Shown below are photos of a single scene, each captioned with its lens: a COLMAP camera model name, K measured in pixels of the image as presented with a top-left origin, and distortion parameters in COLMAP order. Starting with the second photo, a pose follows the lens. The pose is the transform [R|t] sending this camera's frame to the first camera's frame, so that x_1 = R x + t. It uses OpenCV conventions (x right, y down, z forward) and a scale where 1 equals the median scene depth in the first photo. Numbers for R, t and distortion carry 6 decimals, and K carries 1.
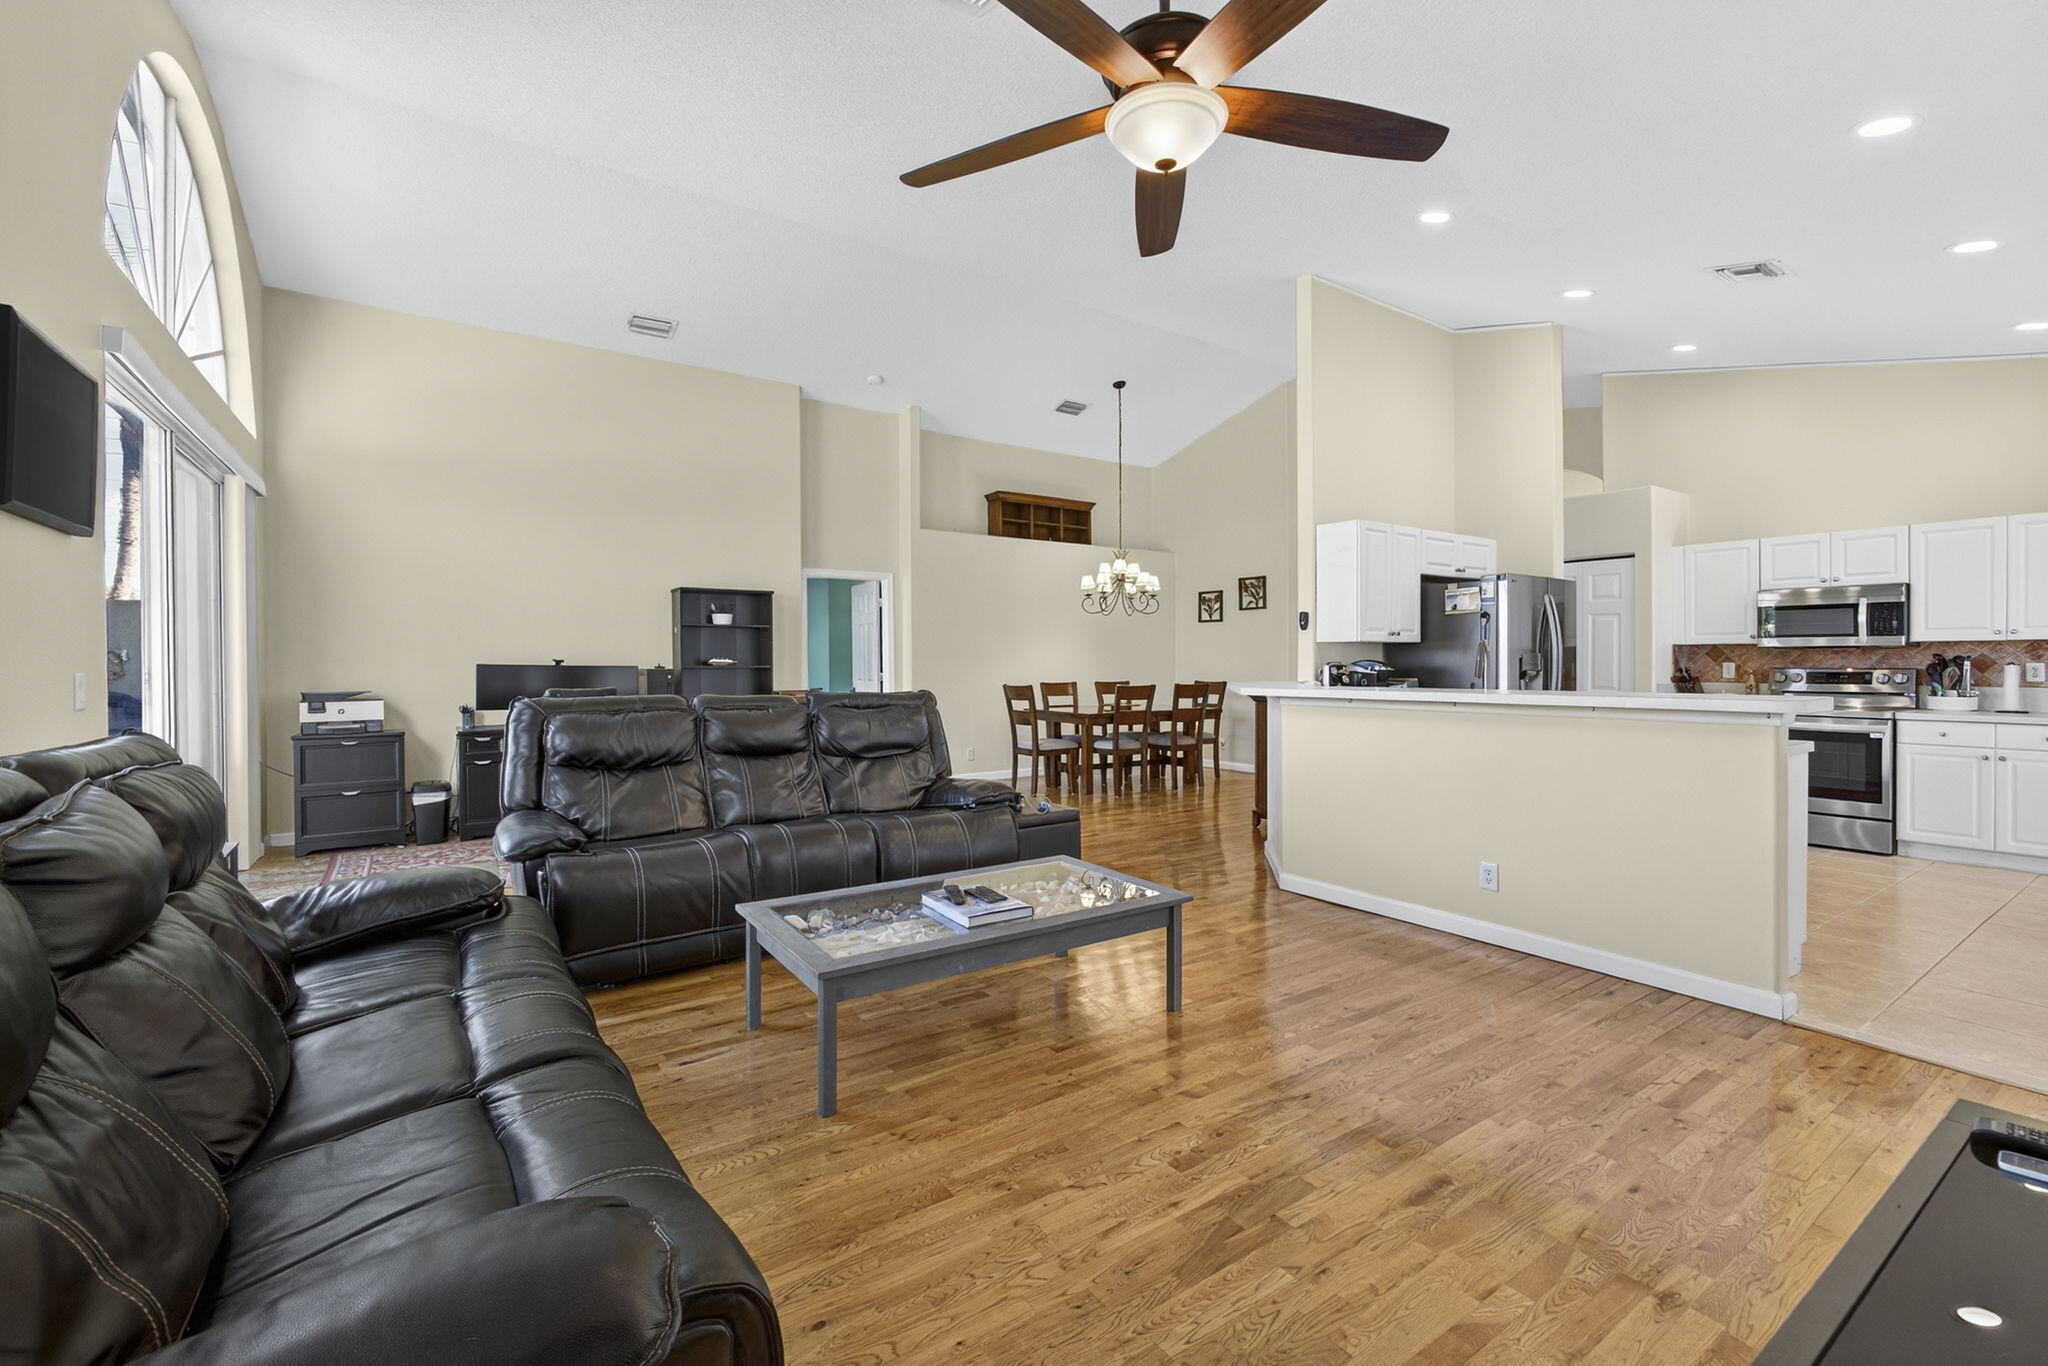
lens RADIAL K [[895.0, 0, 1022.8], [0, 895.0, 667.1], [0, 0, 1]] dist [-0.025759, 0.009374]
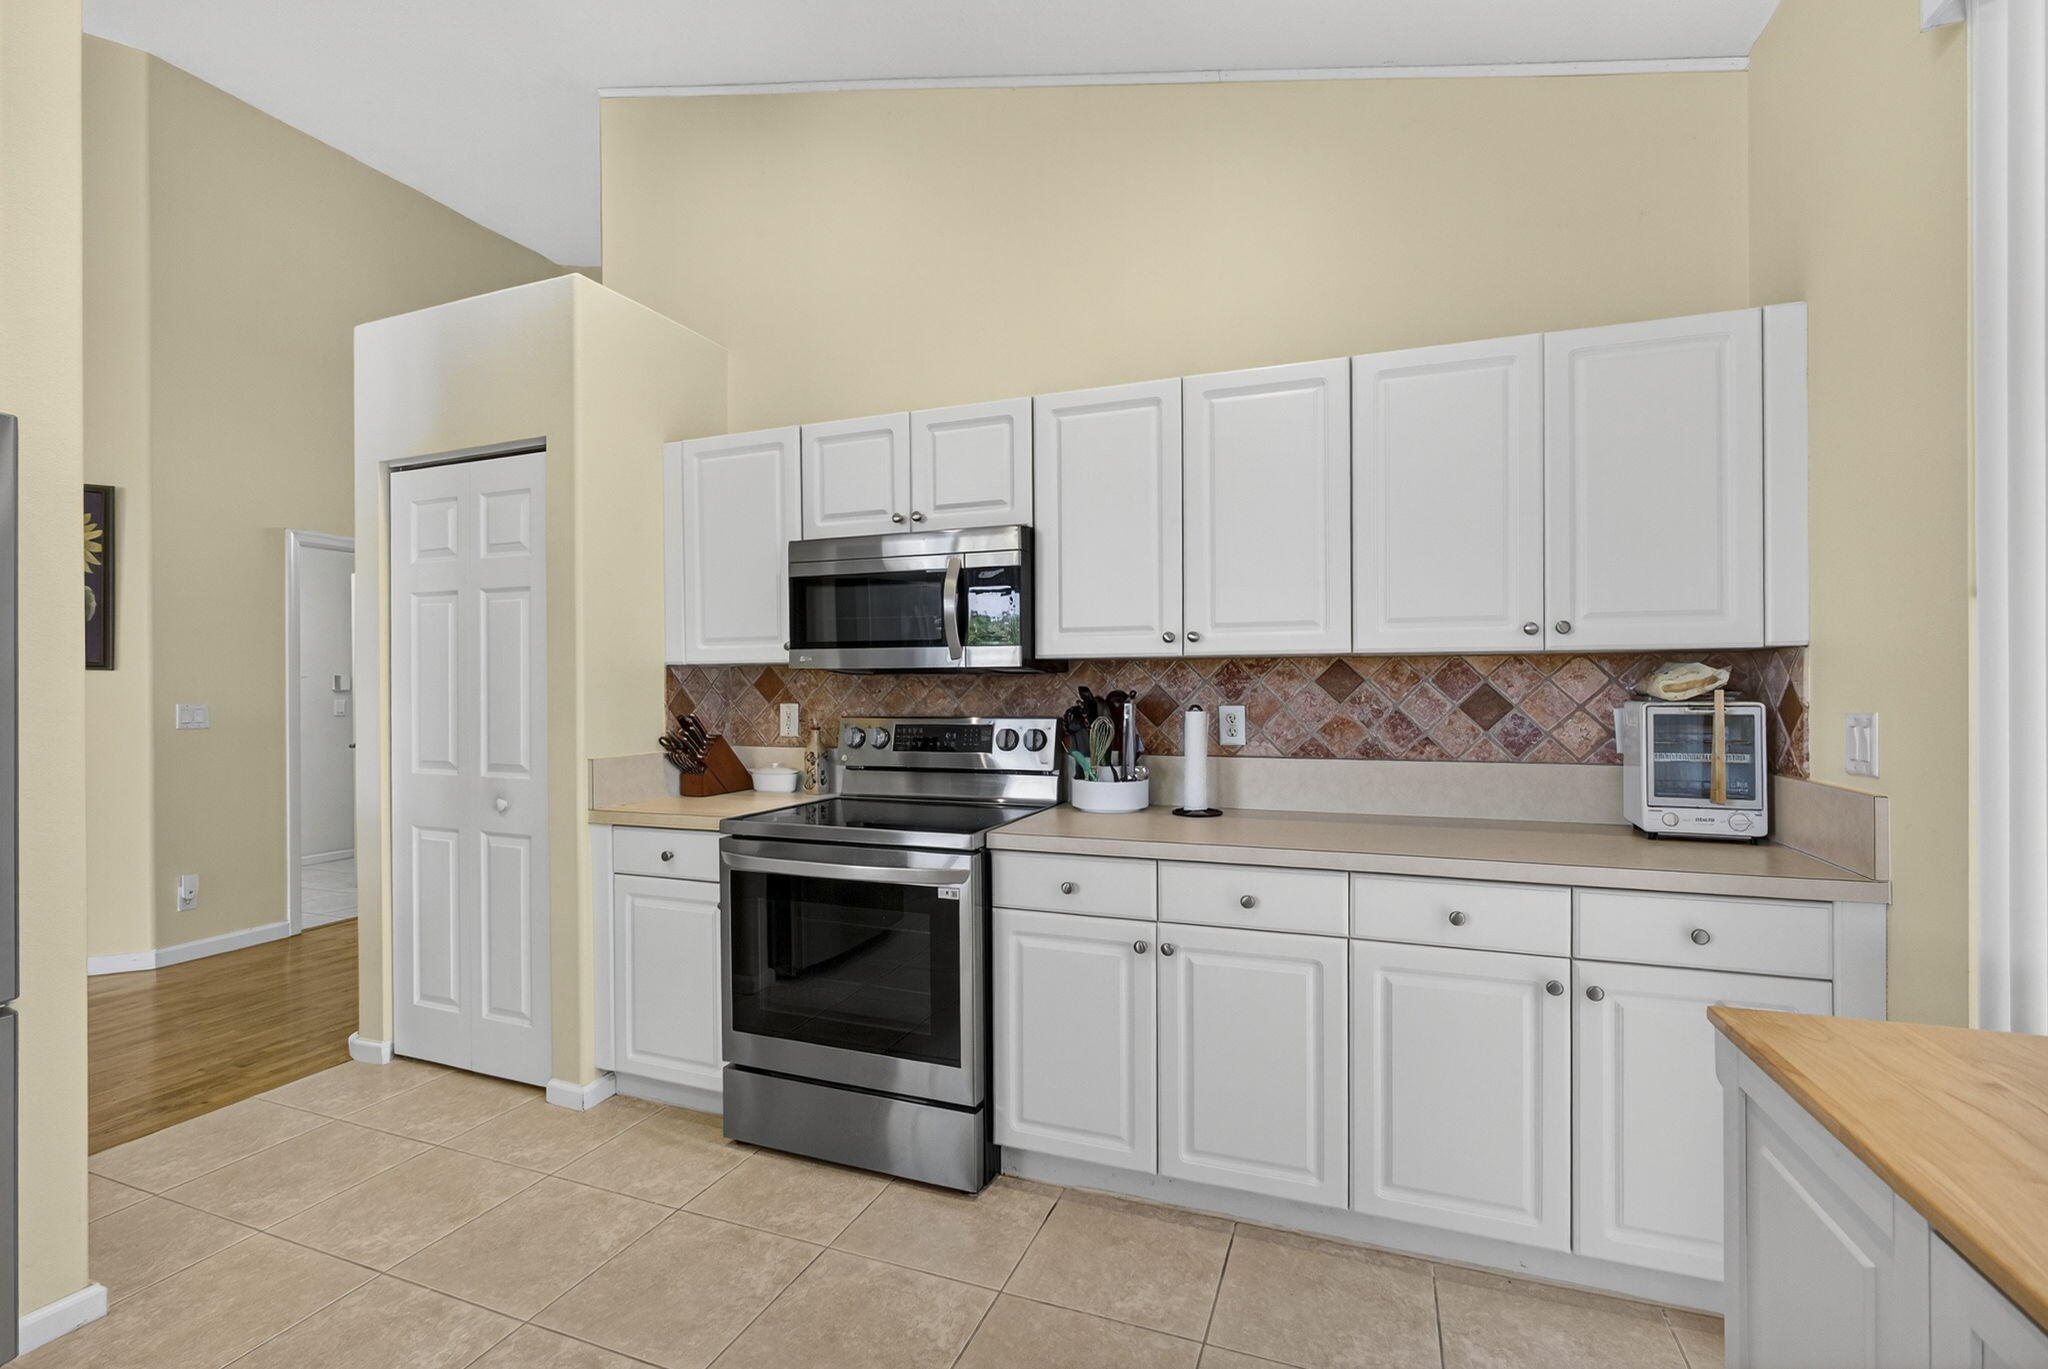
lens RADIAL K [[895.0, 0, 1042.9], [0, 895.0, 696.5], [0, 0, 1]] dist [-0.025759, 0.009374]
pose [[0.818544, -0.008564, 0.574380, 0.642184], [0.008918, 0.999958, 0.002200, -0.009362], [-0.574375, 0.003321, 0.818586, 0.538419]]
